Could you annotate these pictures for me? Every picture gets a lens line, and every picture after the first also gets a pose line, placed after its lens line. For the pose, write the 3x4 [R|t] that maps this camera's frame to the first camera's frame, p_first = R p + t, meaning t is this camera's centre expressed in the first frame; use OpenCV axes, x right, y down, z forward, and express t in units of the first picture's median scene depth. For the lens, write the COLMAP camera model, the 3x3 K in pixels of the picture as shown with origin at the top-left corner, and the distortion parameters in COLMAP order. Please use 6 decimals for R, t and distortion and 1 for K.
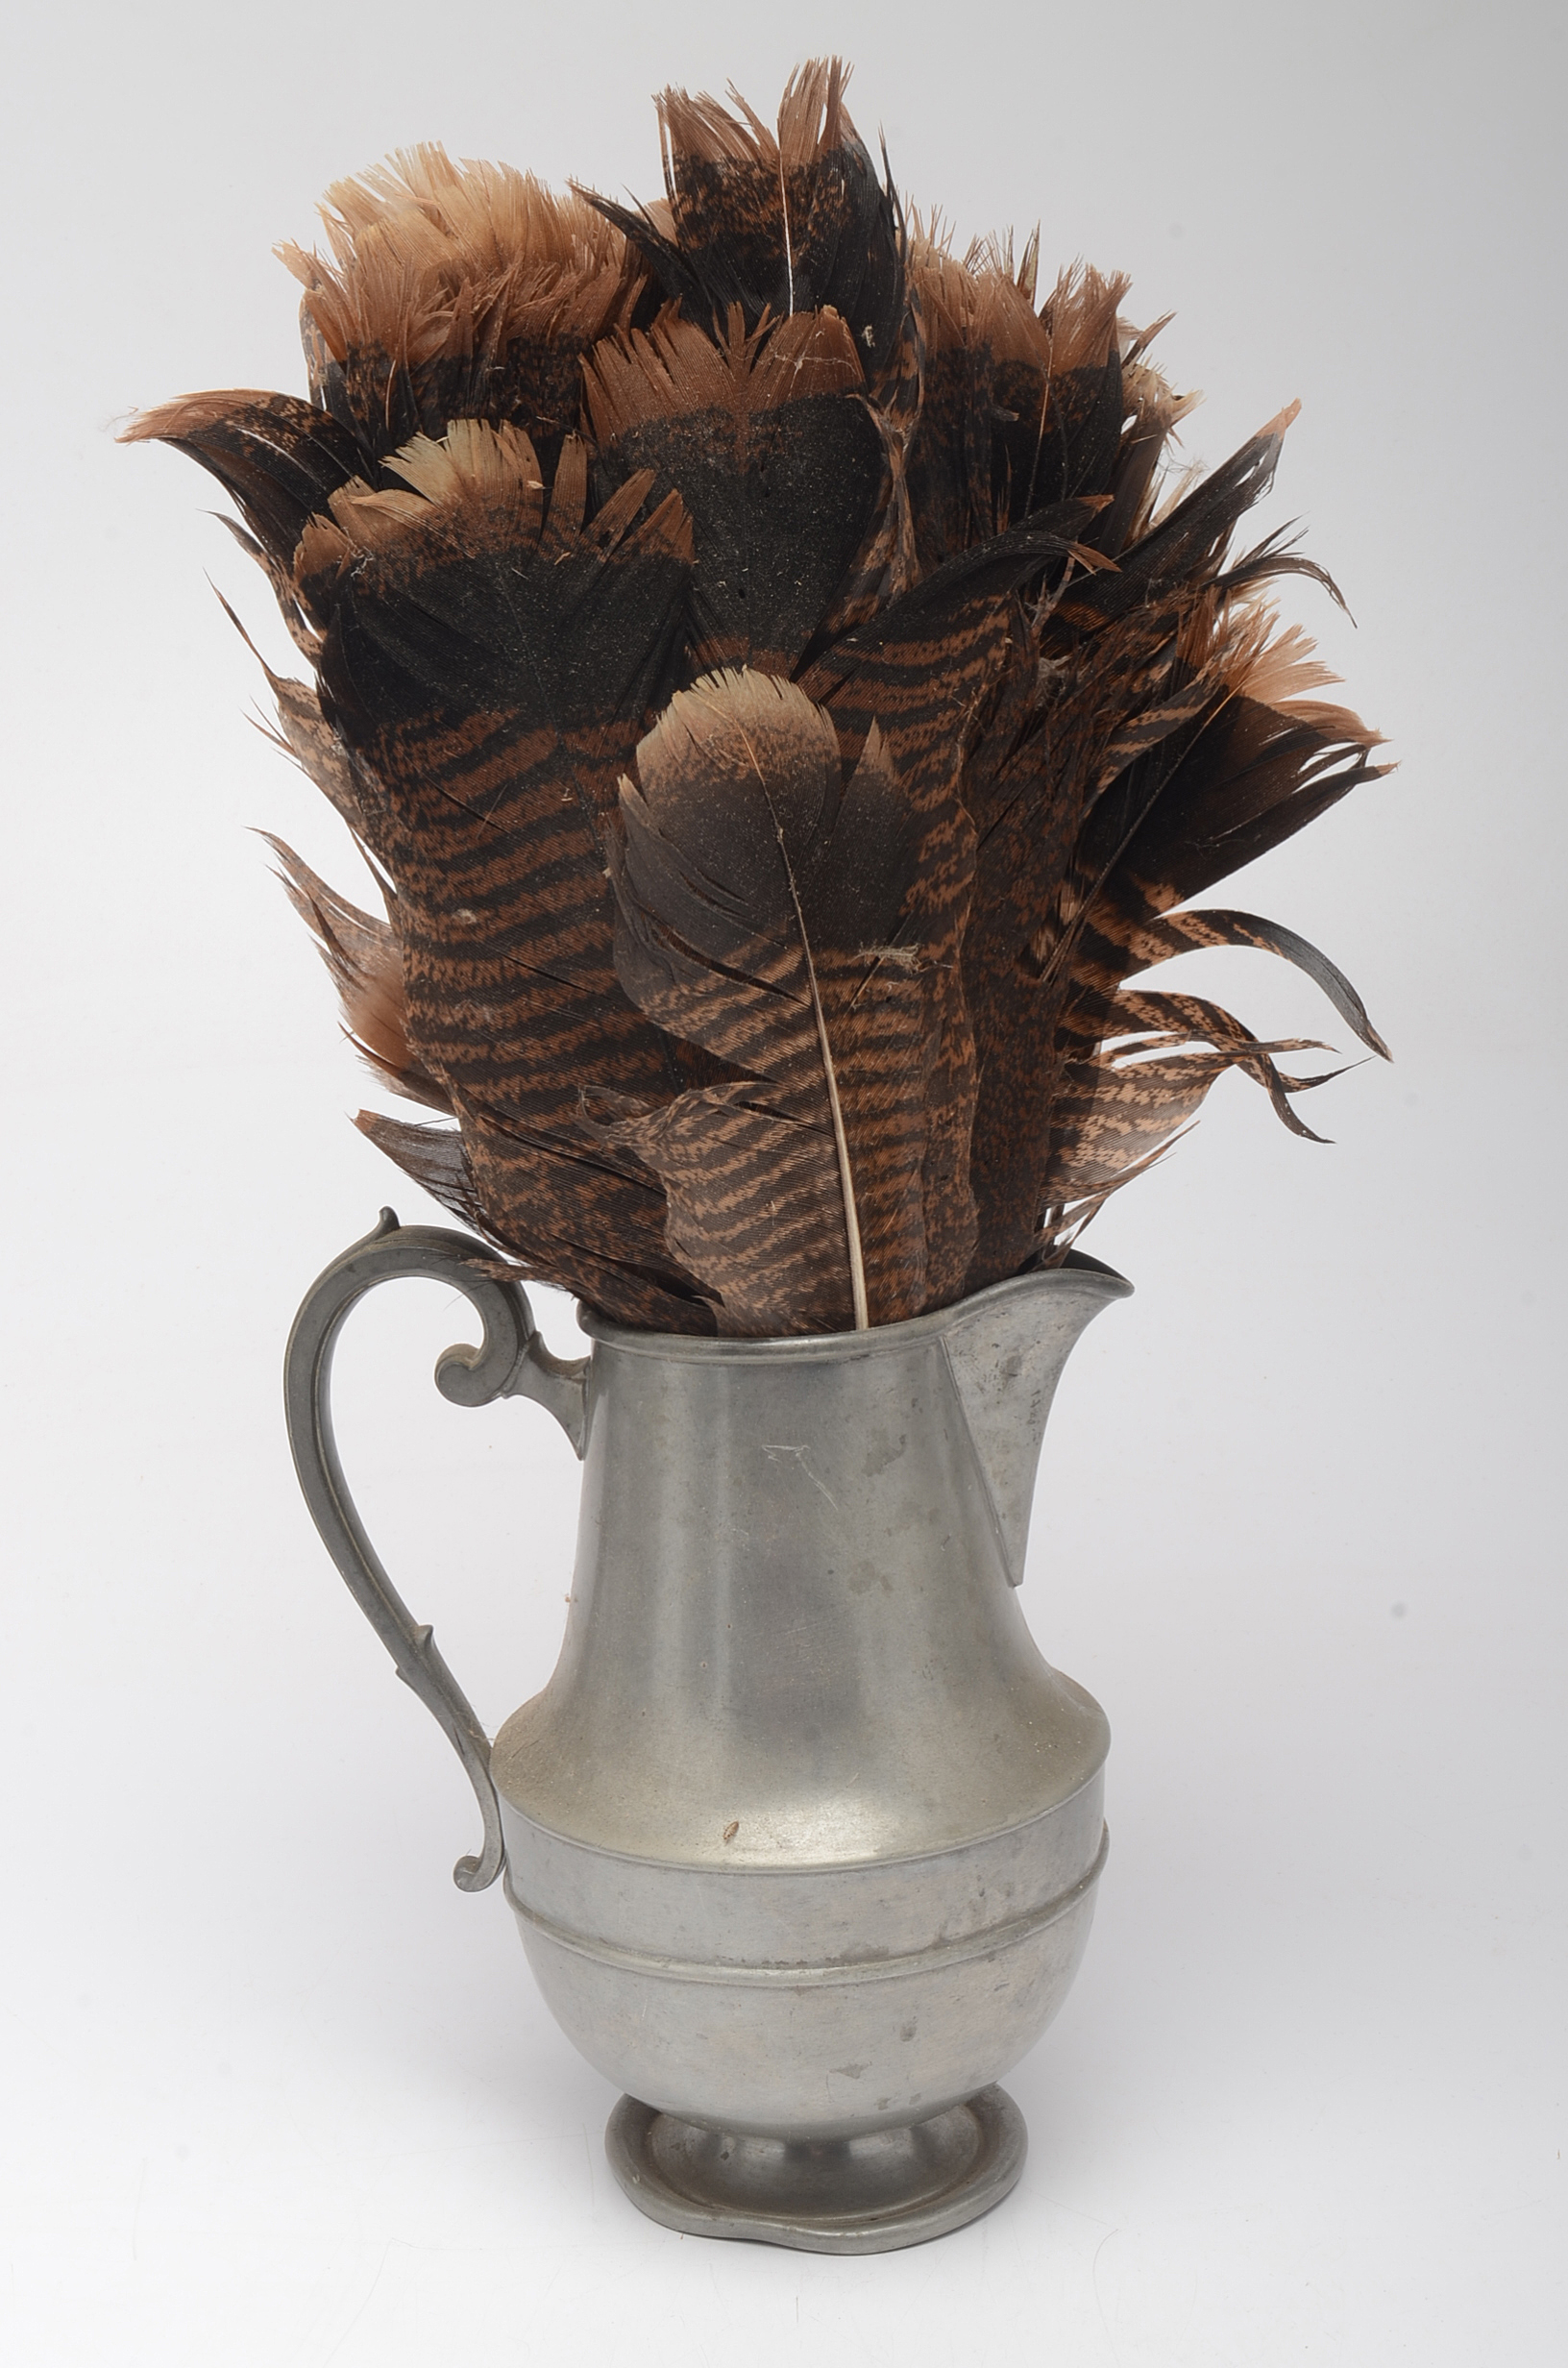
lens RADIAL K [[3625.5, 0, 777.0], [0, 3625.5, 1180.2], [0, 0, 1]] dist [0.000244, 0.000000]
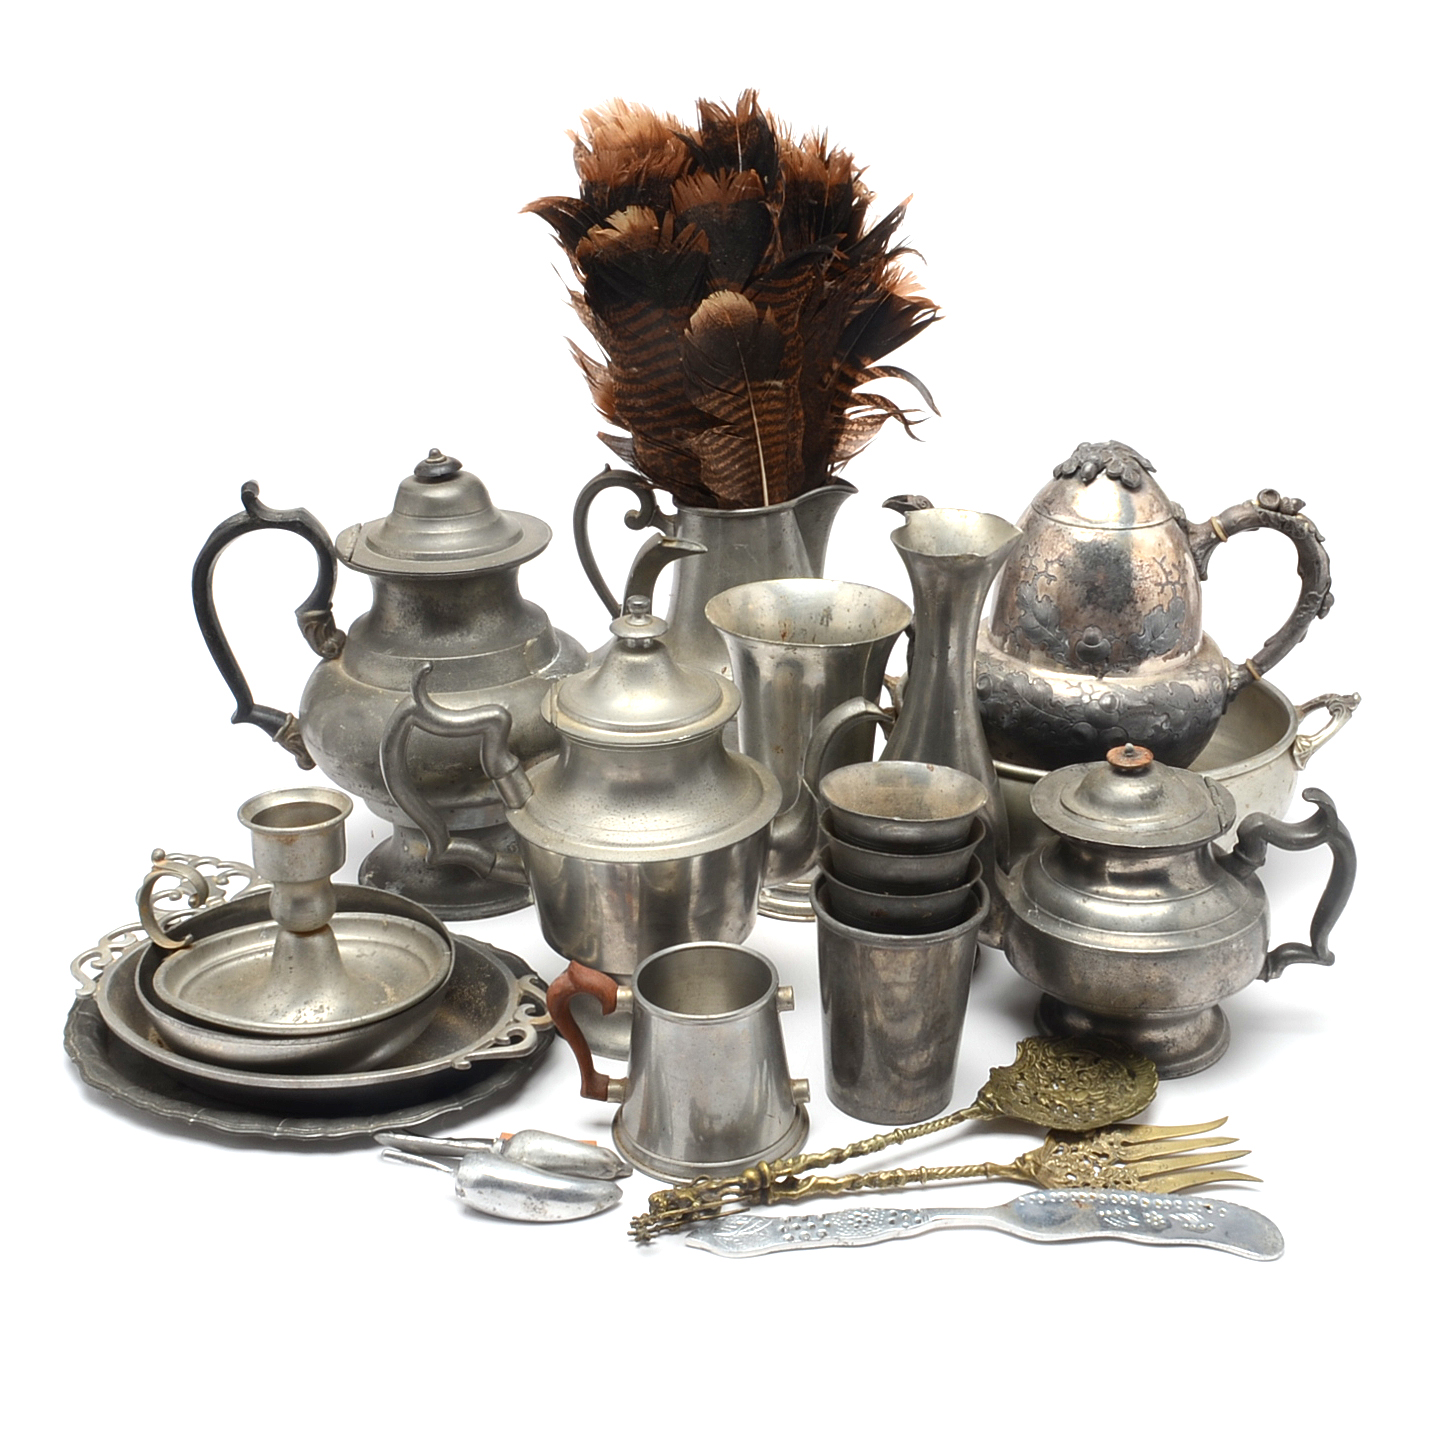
lens RADIAL K [[1770.3, 0, 724.4], [0, 1770.3, 715.8], [0, 0, 1]] dist [-0.100662, 0.000000]
pose [[0.999761, -0.000682, -0.021874, 0.021110], [0.004606, 0.983681, 0.179860, -0.053348], [0.021394, -0.179918, 0.983449, -0.493084]]
